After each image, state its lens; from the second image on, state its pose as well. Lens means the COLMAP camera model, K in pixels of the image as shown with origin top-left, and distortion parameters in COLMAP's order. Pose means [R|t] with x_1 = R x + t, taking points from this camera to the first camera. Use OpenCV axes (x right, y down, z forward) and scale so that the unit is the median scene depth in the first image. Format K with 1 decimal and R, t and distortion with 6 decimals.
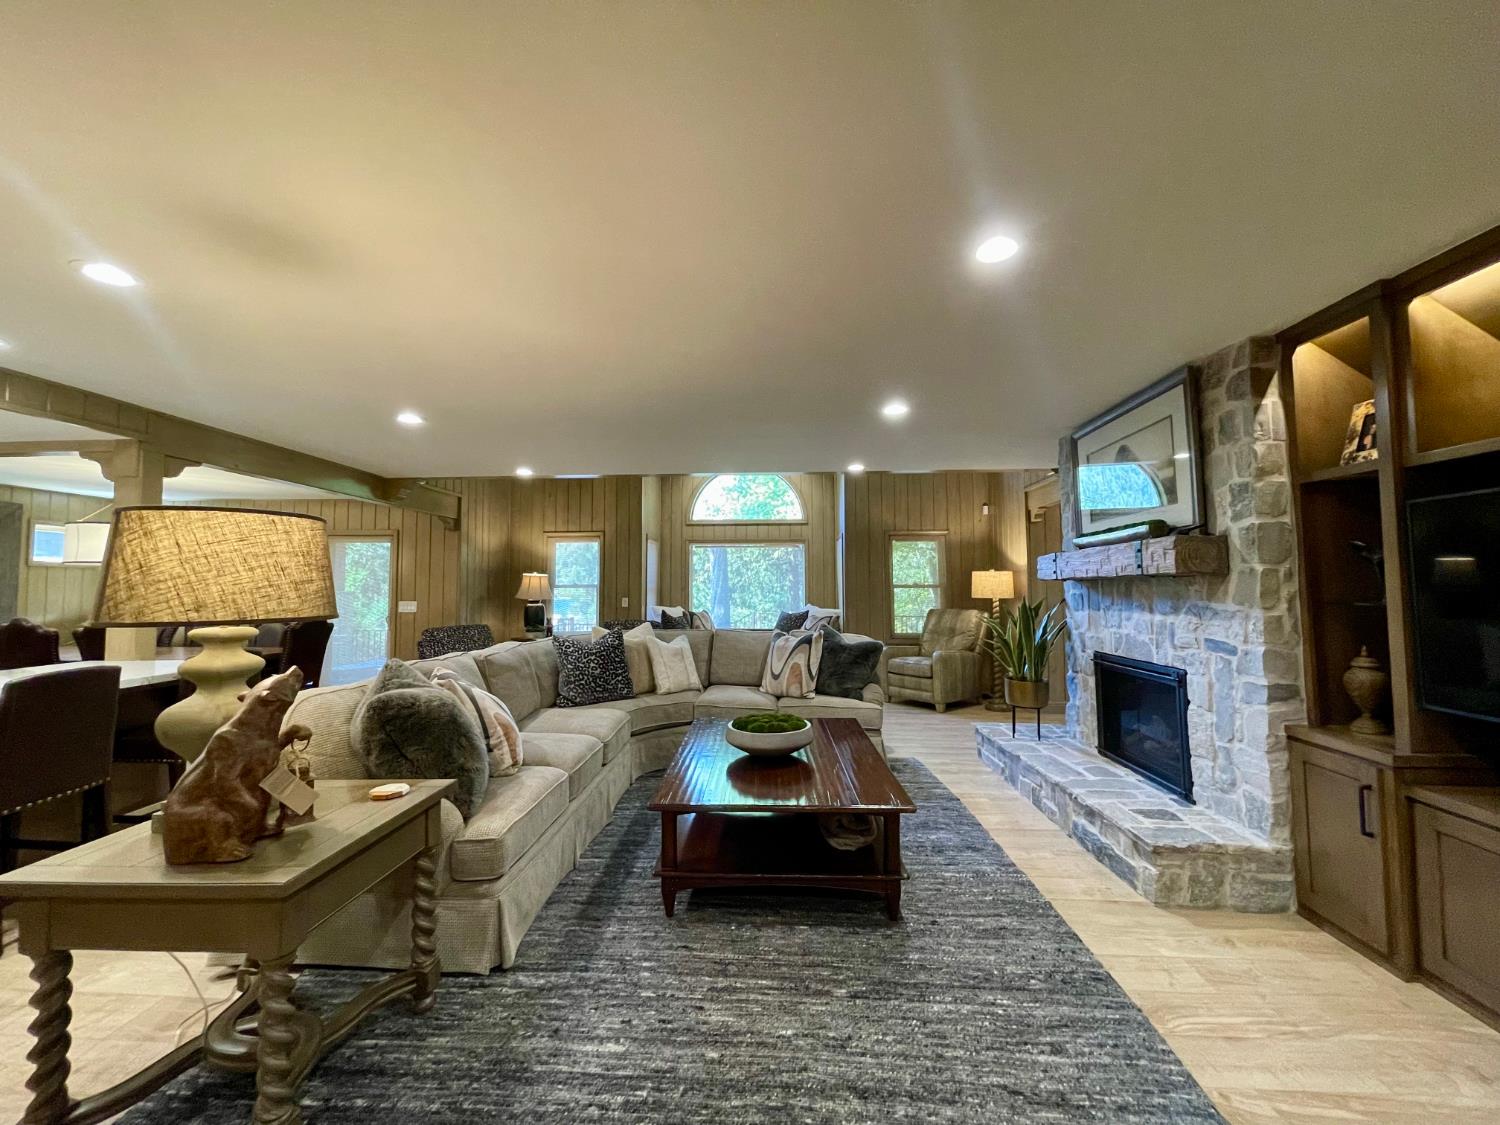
lens RADIAL K [[597.5, 0, 750.7], [0, 597.5, 555.6], [0, 0, 1]] dist [-0.006496, 0.001686]
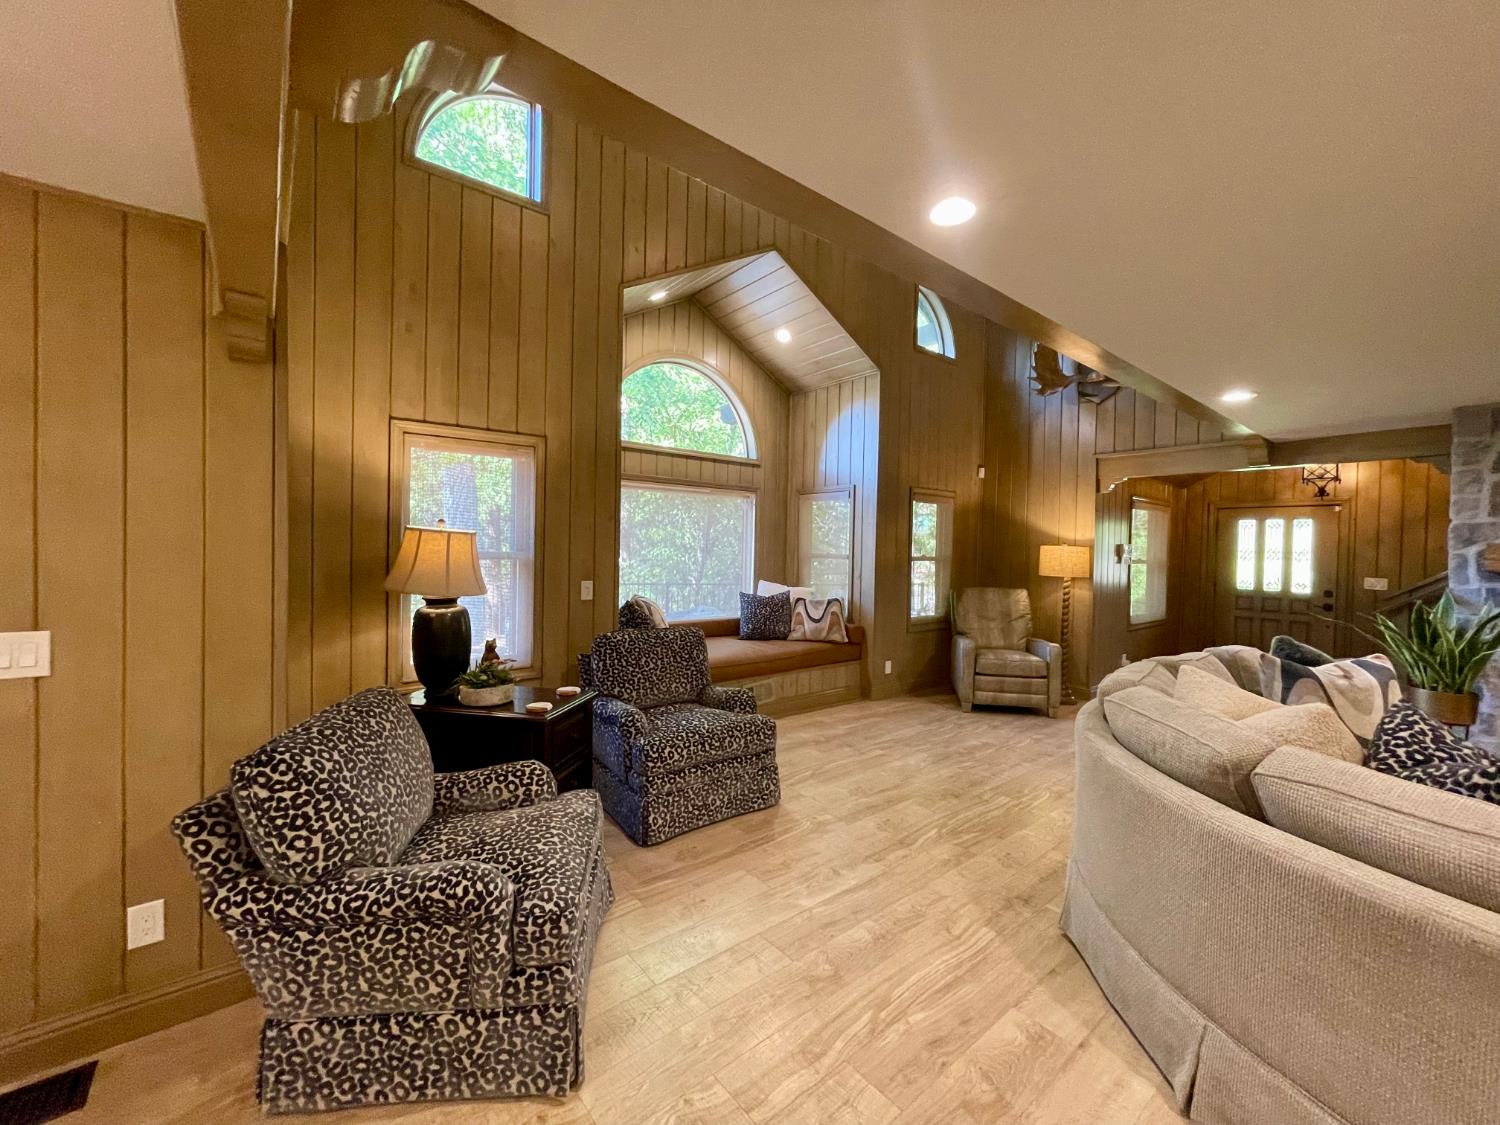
lens RADIAL K [[597.5, 0, 749.6], [0, 597.5, 561.9], [0, 0, 1]] dist [-0.006496, 0.001686]
pose [[0.741640, 0.001539, 0.670797, -0.432262], [-0.057797, 0.996425, 0.061614, 0.018351], [-0.668304, -0.084465, 0.739078, 0.554510]]
